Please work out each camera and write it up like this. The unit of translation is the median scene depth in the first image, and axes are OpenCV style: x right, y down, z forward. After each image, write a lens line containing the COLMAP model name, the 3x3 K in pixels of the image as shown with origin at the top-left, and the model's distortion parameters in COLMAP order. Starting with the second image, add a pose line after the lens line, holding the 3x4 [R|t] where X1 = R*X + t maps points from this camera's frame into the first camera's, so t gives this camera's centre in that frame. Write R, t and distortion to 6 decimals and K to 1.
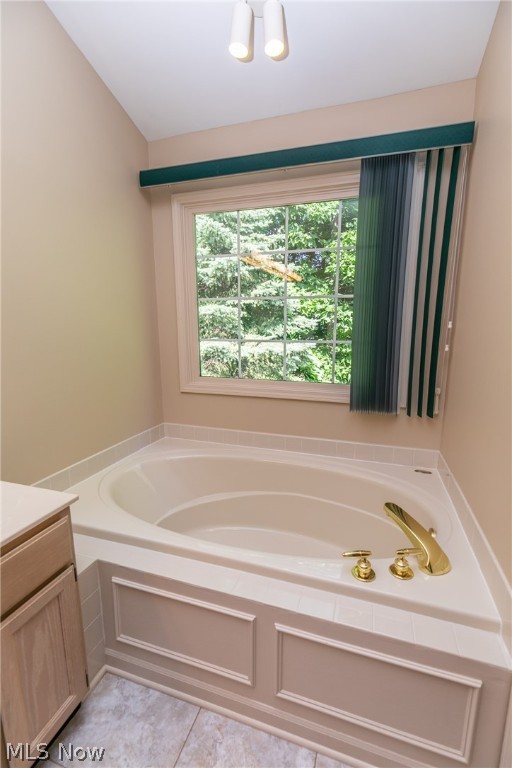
lens RADIAL K [[340.6, 0, 260.7], [0, 340.6, 384.9], [0, 0, 1]] dist [0.001424, -0.000528]
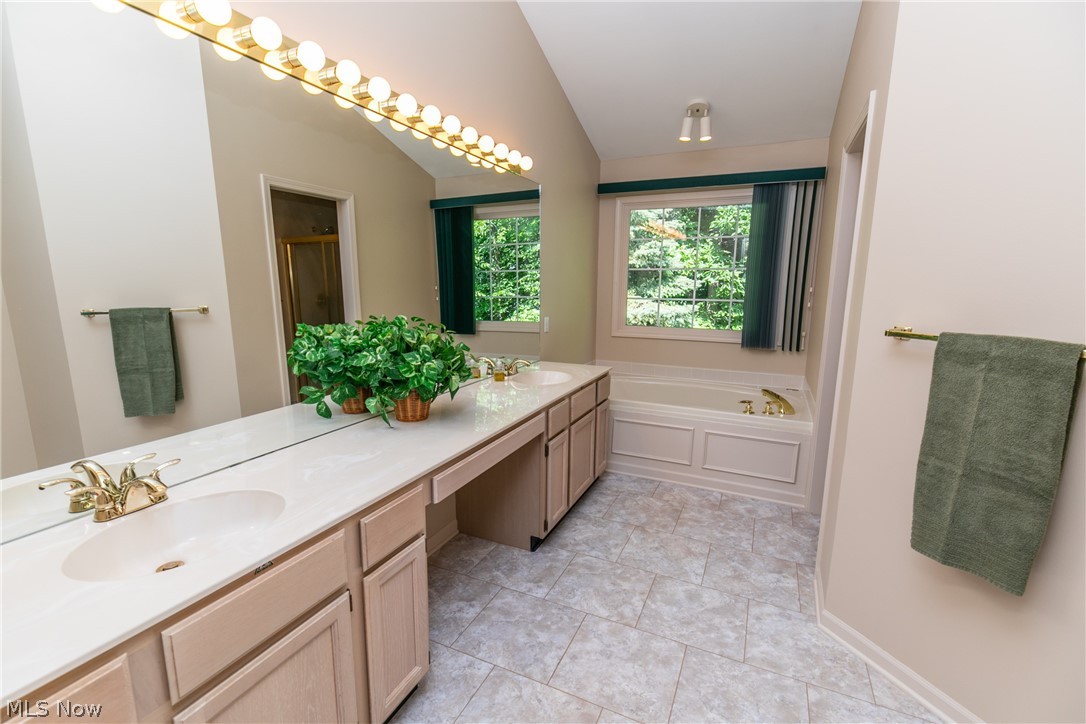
lens RADIAL K [[481.6, 0, 534.8], [0, 481.6, 363.8], [0, 0, 1]] dist [0.001424, -0.000528]
pose [[0.991110, 0.032190, -0.129090, -0.120329], [-0.033242, 0.999429, -0.006005, 0.065380], [0.128823, 0.010243, 0.991615, -0.405080]]
